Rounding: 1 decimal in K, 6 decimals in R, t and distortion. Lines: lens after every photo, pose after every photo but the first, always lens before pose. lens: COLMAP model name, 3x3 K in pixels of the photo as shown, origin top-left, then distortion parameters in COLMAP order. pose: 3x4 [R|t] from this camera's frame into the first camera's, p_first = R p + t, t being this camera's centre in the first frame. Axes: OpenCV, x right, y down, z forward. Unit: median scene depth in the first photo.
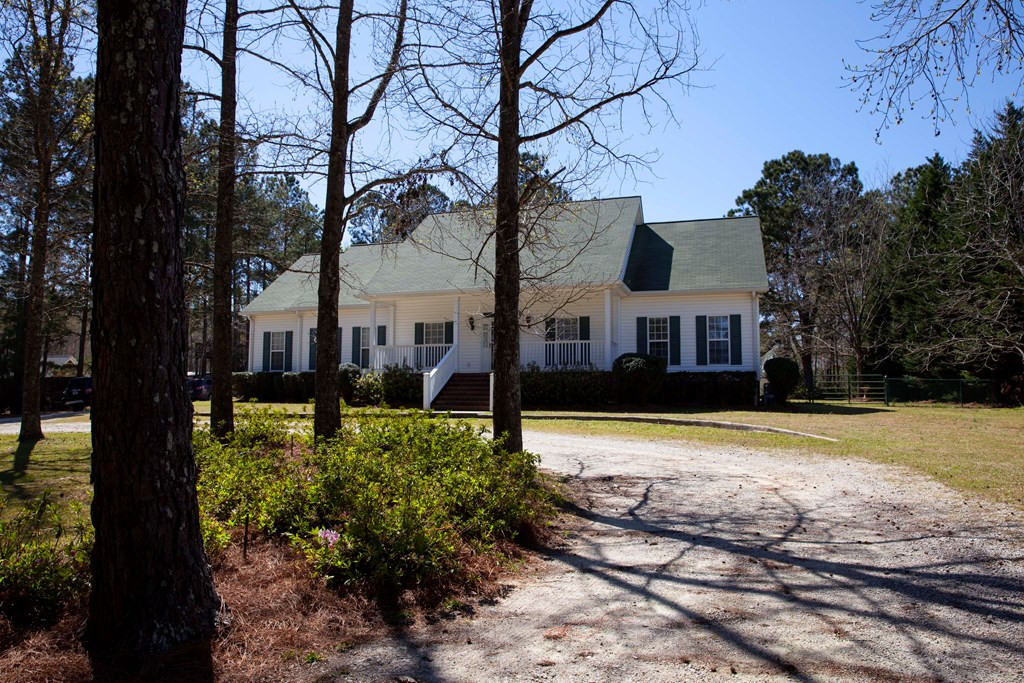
lens RADIAL K [[731.5, 0, 512.0], [0, 731.5, 341.5], [0, 0, 1]] dist [-0.106443, 0.092855]
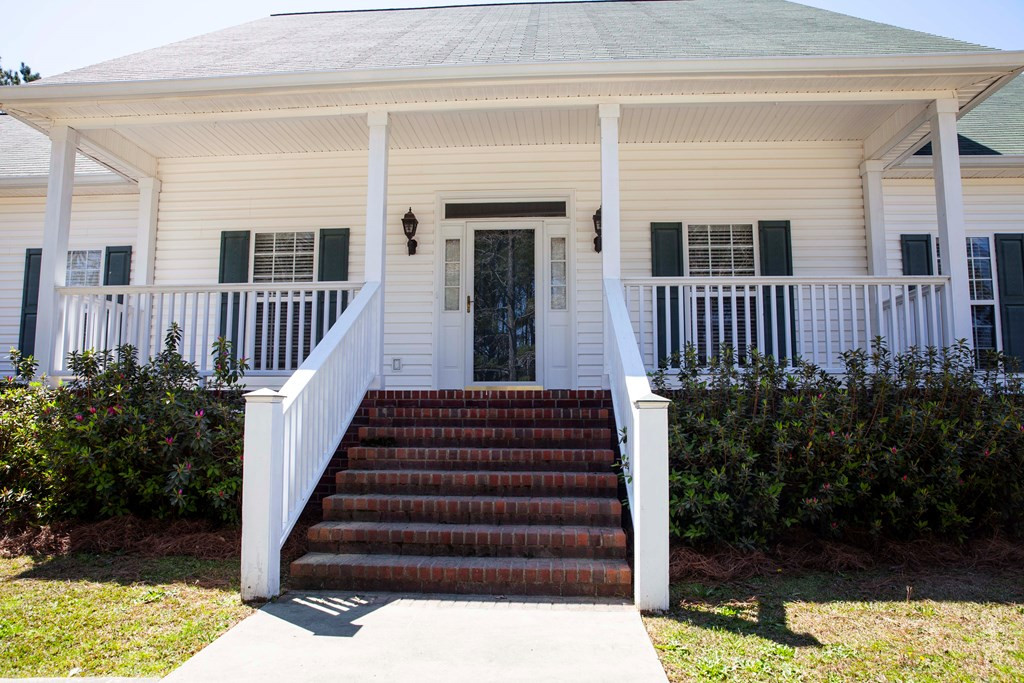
lens RADIAL K [[731.5, 0, 512.0], [0, 731.5, 341.5], [0, 0, 1]] dist [-0.106443, 0.092855]
pose [[0.972004, 0.026033, 0.233518, -0.087711], [-0.019994, 0.999403, -0.028190, 0.031111], [-0.234112, 0.022731, 0.971944, 0.713962]]
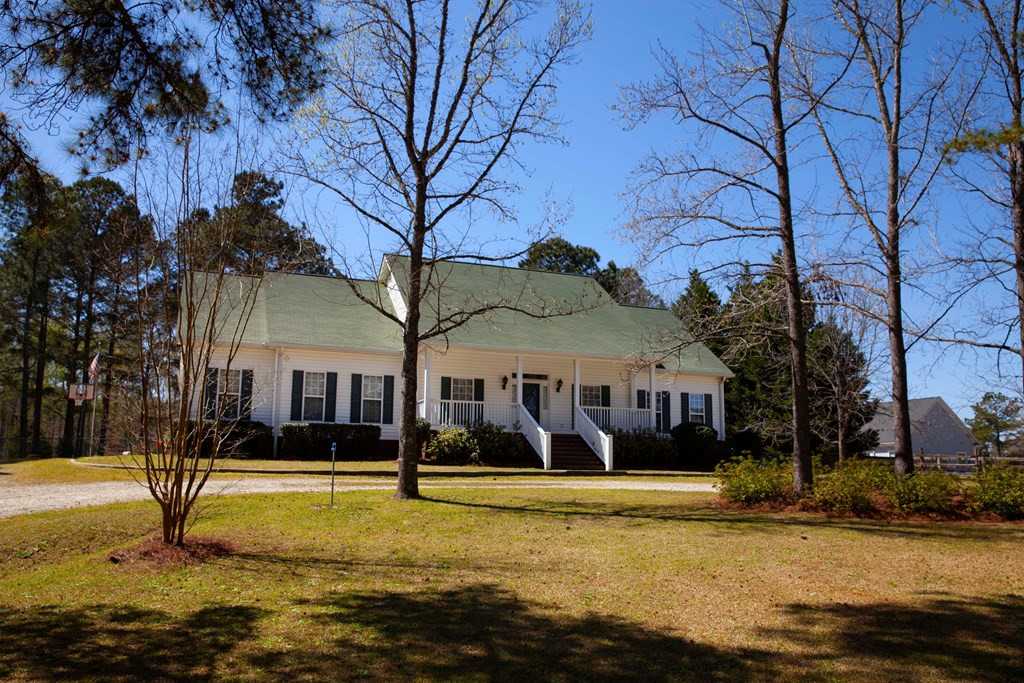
lens RADIAL K [[800.1, 0, 512.0], [0, 800.1, 341.5], [0, 0, 1]] dist [-0.001582, -0.000208]
pose [[0.800004, 0.107450, 0.590296, -0.733176], [-0.065760, 0.993609, -0.091742, 0.020055], [-0.596381, 0.034576, 0.801957, 0.111671]]
